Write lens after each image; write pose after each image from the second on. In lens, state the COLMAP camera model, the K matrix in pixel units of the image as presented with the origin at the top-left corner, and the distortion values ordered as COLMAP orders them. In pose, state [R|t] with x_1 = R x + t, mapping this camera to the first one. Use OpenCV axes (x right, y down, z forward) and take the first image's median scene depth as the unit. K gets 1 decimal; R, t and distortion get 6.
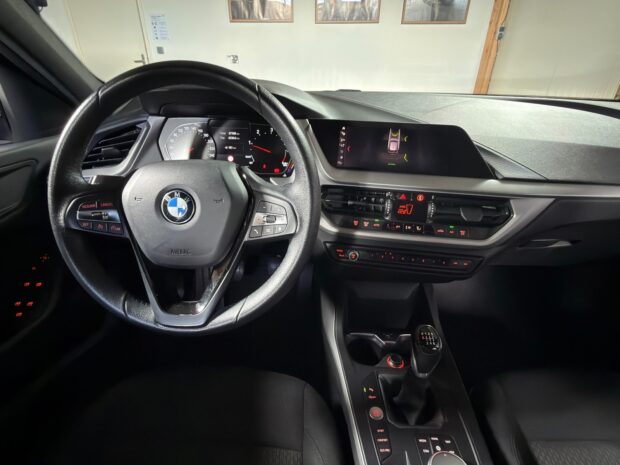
lens RADIAL K [[330.4, 0, 310.0], [0, 330.4, 232.5], [0, 0, 1]] dist [0.000537, -0.000337]
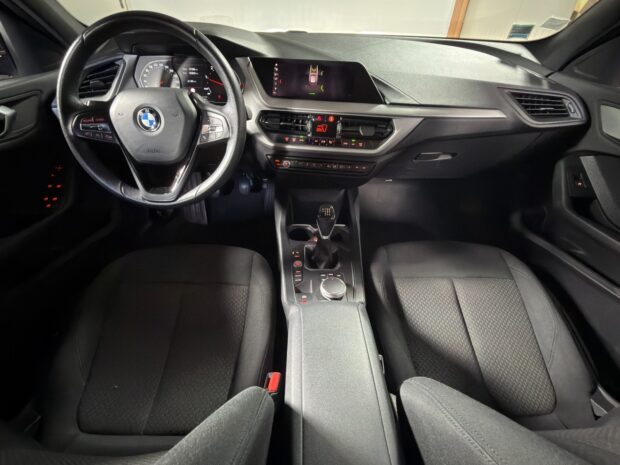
lens RADIAL K [[302.4, 0, 310.0], [0, 302.4, 232.5], [0, 0, 1]] dist [0.001436, 0.000145]
pose [[0.999195, -0.020413, 0.034522, 0.188948], [0.013615, 0.982309, 0.186770, 0.123068], [-0.037724, -0.186150, 0.981797, -0.326121]]
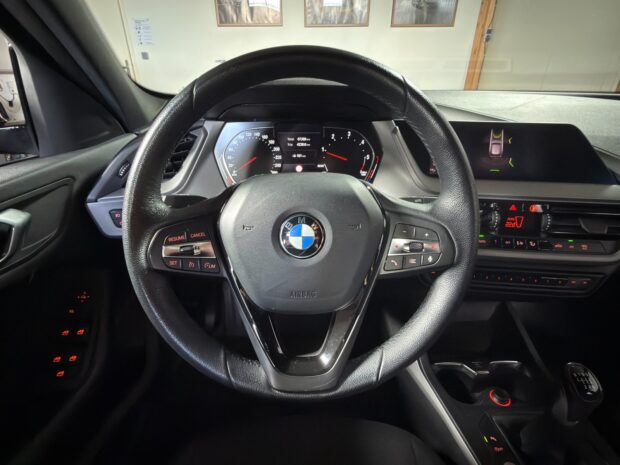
lens RADIAL K [[330.4, 0, 310.0], [0, 330.4, 232.5], [0, 0, 1]] dist [0.000537, -0.000337]
pose [[0.998238, -0.036432, 0.046836, -0.287583], [0.037042, 0.999239, -0.012234, -0.052605], [-0.046355, 0.013947, 0.998828, 0.165957]]
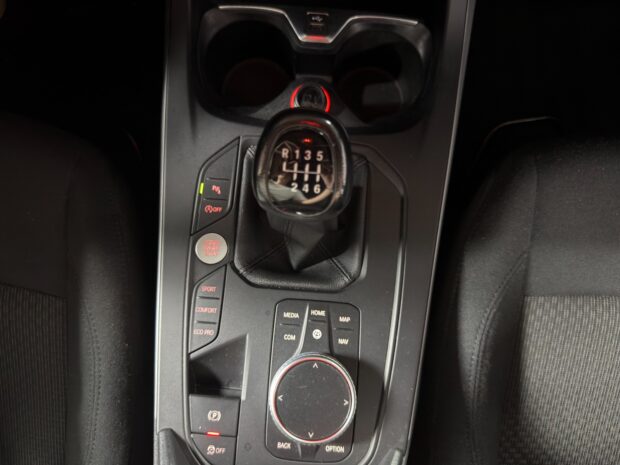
lens RADIAL K [[442.2, 0, 310.0], [0, 442.2, 232.5], [0, 0, 1]] dist [0.004182, 0.000090]
pose [[0.997263, 0.059887, -0.043358, 0.319030], [0.002188, 0.562269, 0.826951, 0.032507], [0.073903, -0.824783, 0.560599, 0.612150]]
